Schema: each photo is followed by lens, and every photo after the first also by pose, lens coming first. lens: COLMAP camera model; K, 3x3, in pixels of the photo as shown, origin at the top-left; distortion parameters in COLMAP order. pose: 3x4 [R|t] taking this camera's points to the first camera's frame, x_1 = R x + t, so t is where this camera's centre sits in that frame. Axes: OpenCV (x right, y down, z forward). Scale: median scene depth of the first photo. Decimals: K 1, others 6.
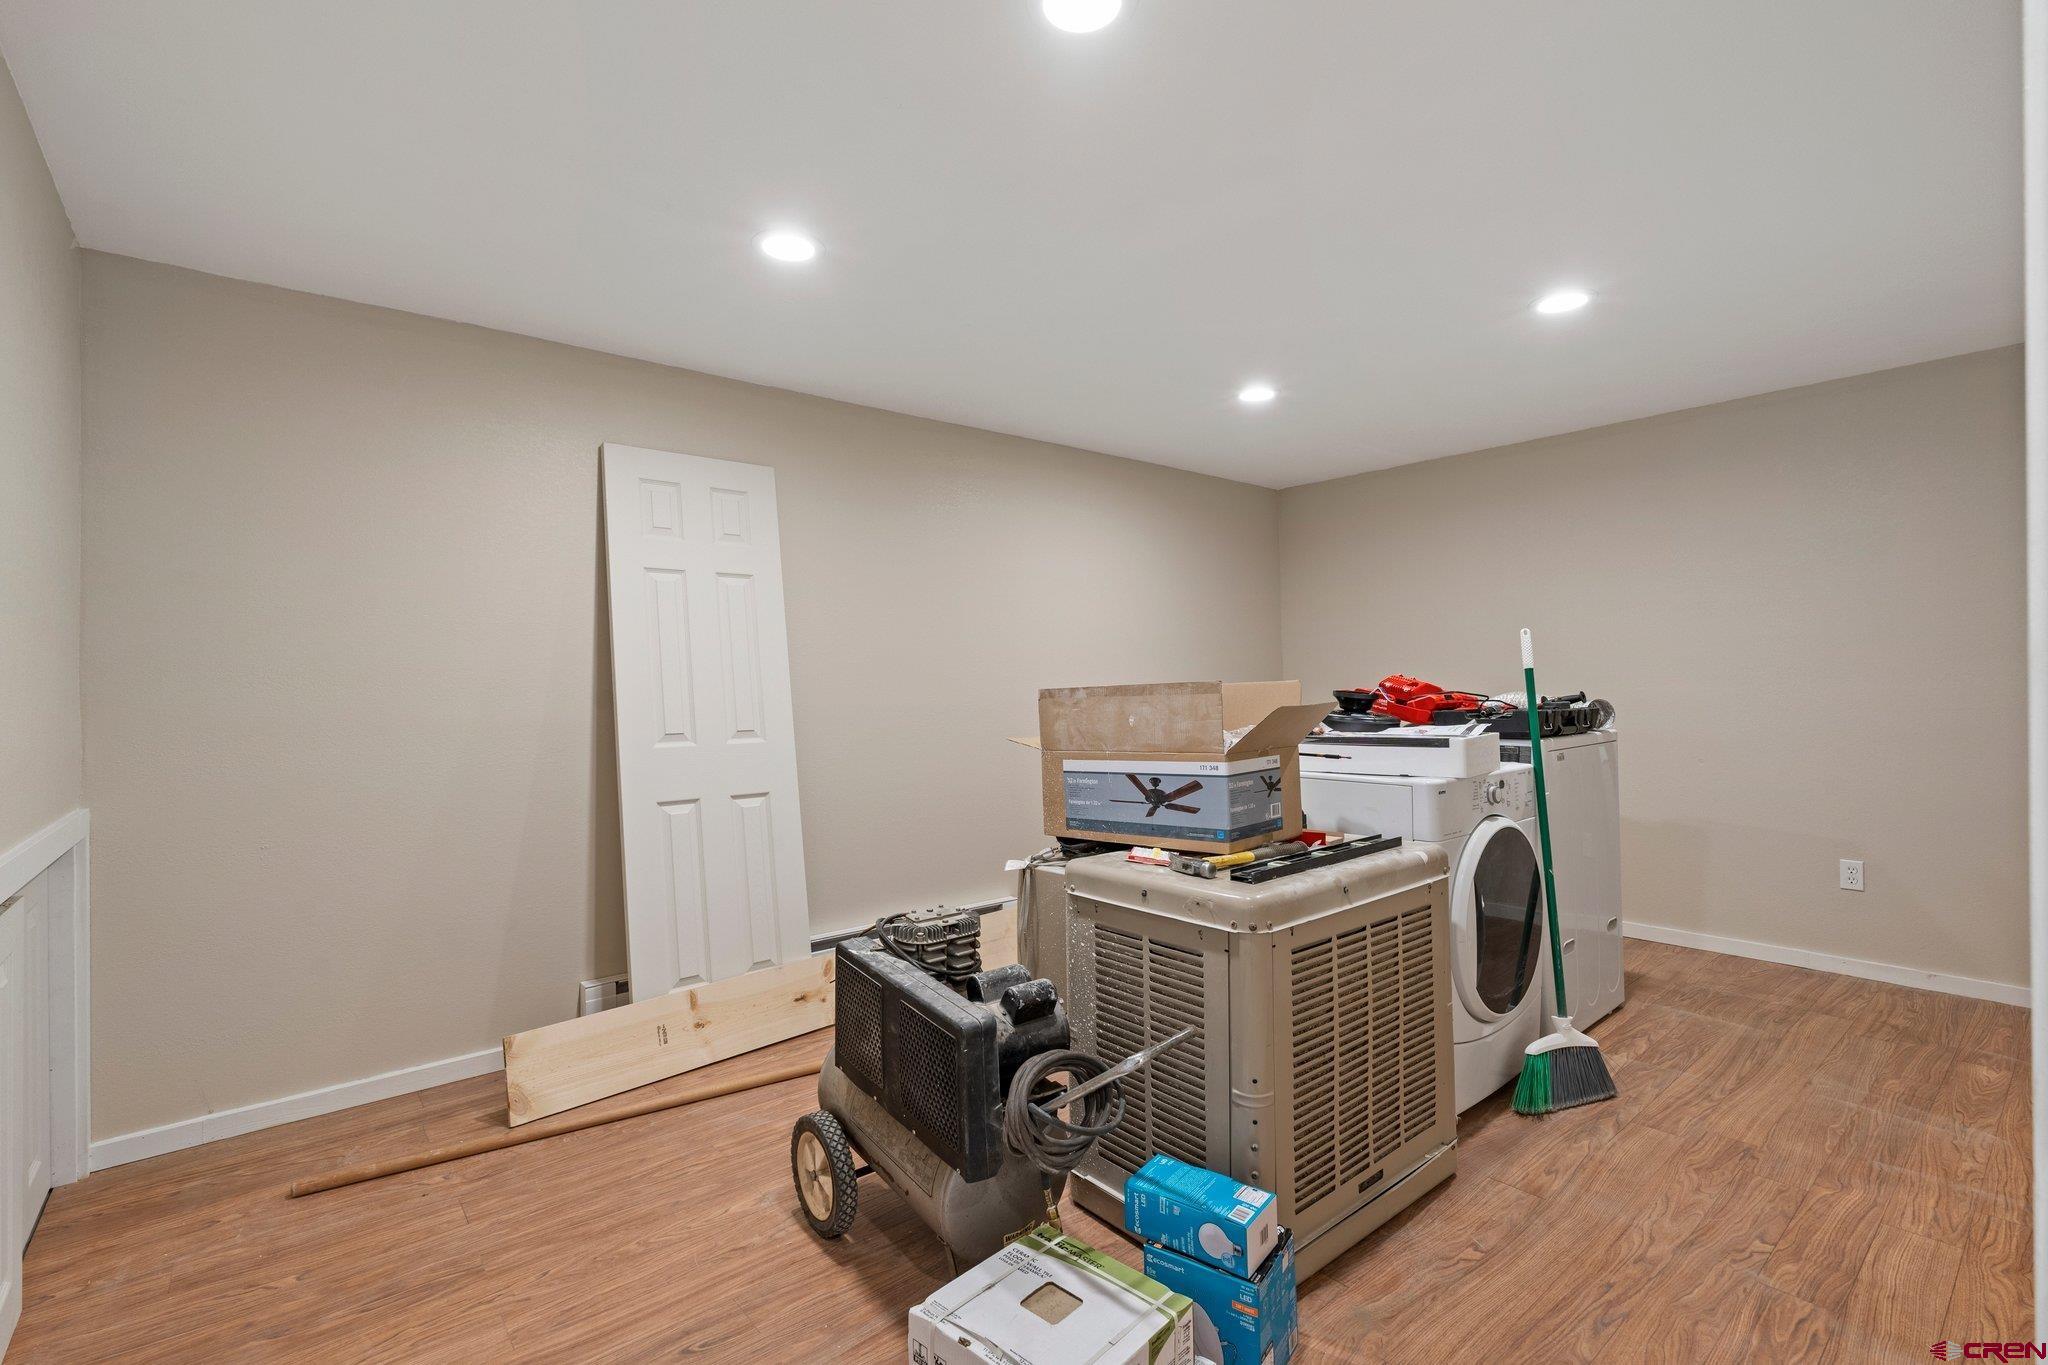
lens RADIAL K [[899.6, 0, 1022.3], [0, 899.6, 675.0], [0, 0, 1]] dist [-0.001886, -0.000402]
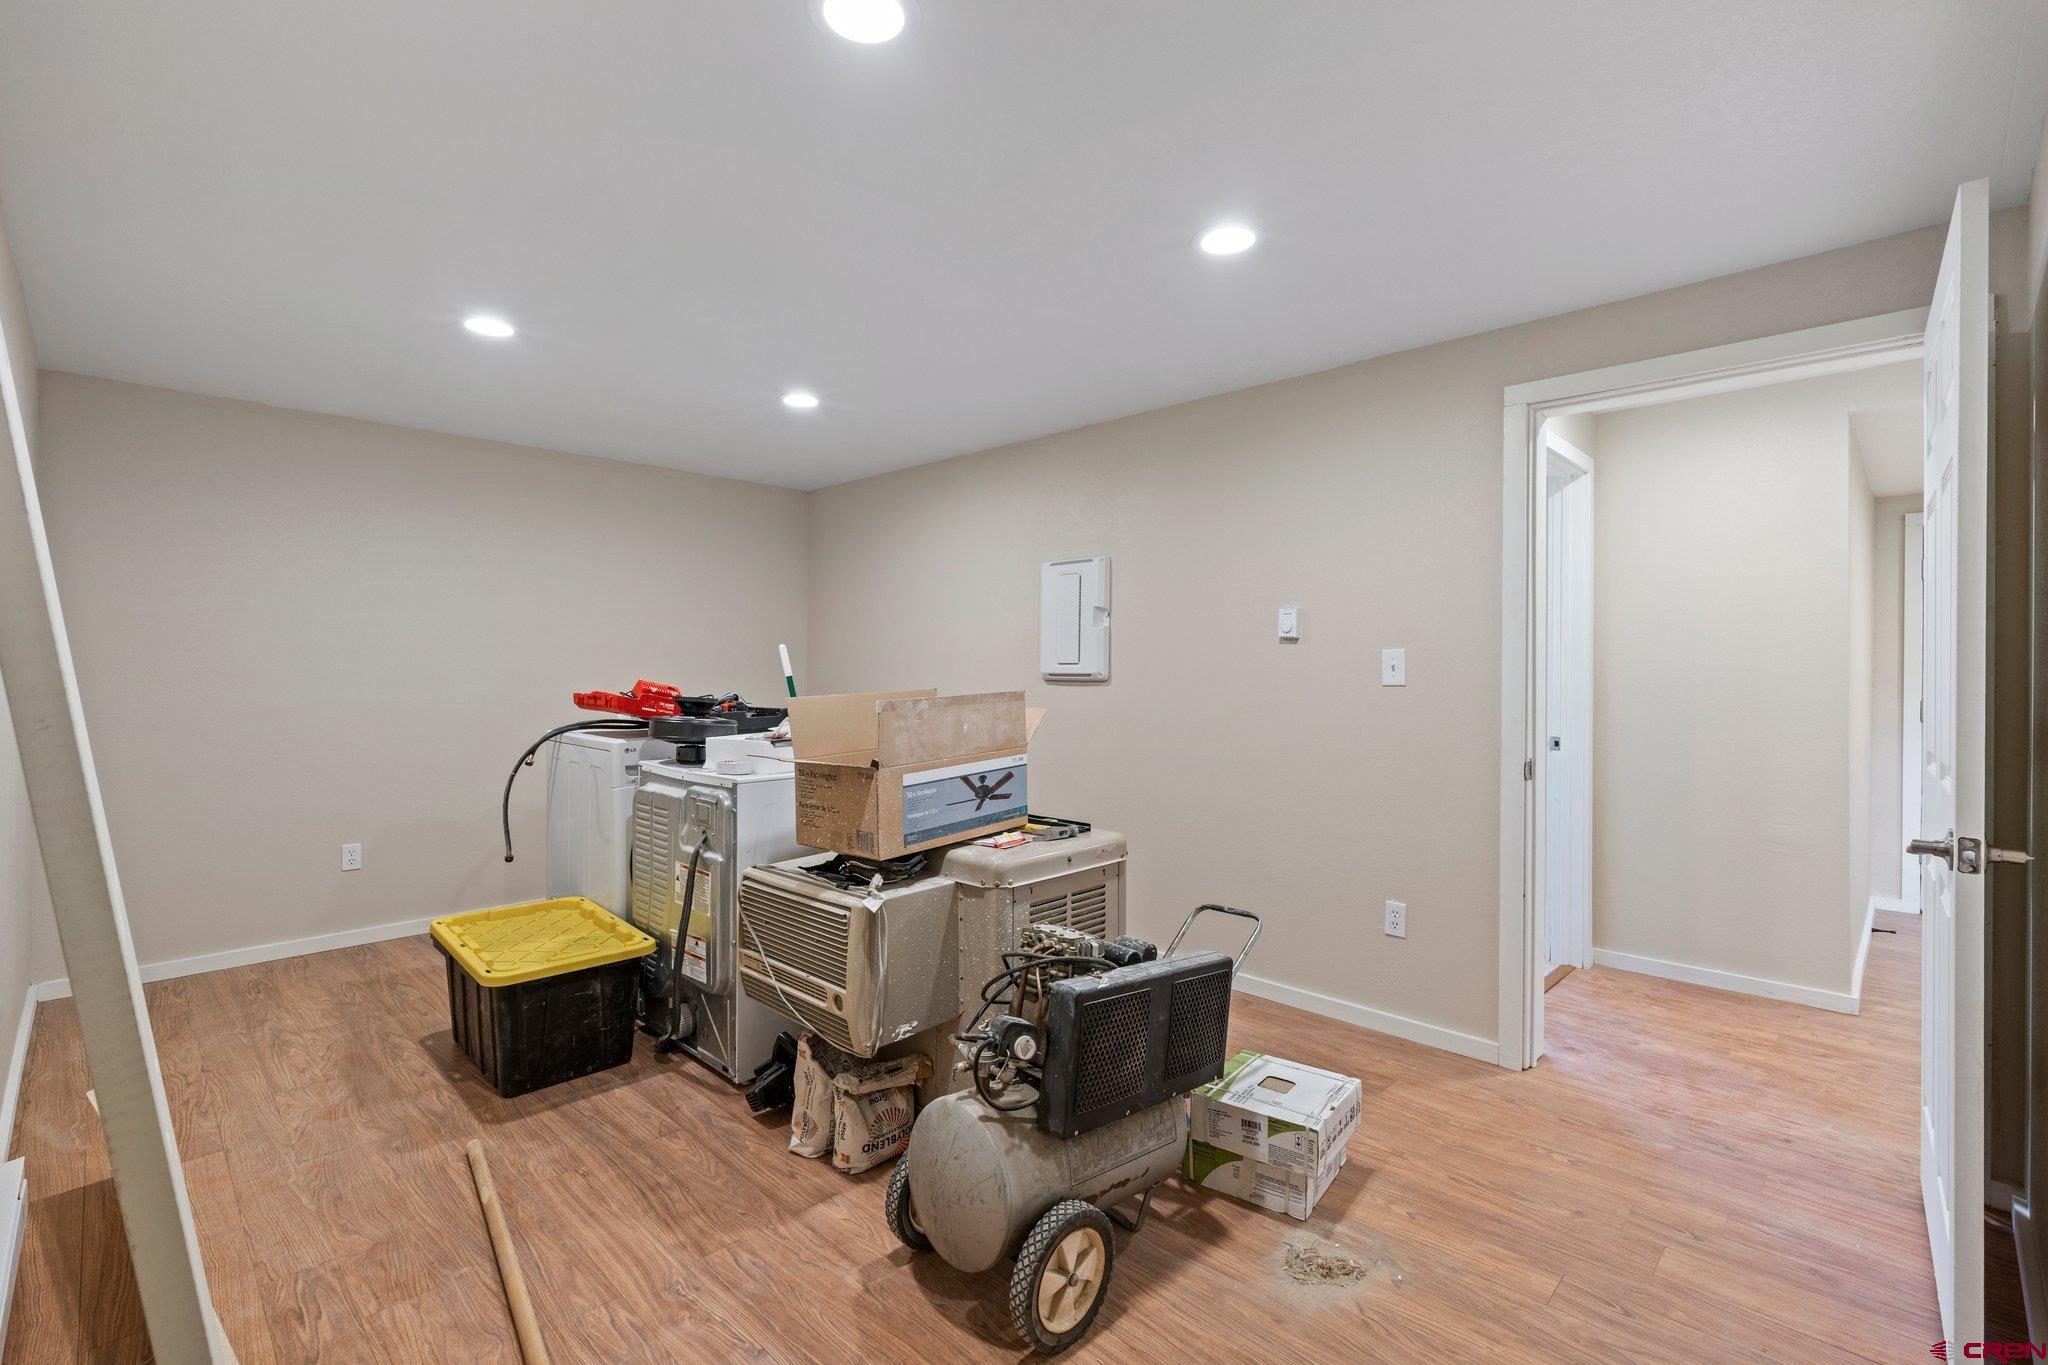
lens RADIAL K [[899.6, 0, 1022.3], [0, 899.6, 675.0], [0, 0, 1]] dist [-0.001886, -0.000402]
pose [[-0.083996, 0.006051, 0.996448, -0.997241], [-0.012912, 0.999891, -0.007161, -0.006201], [-0.996382, -0.013467, -0.083909, 1.044949]]
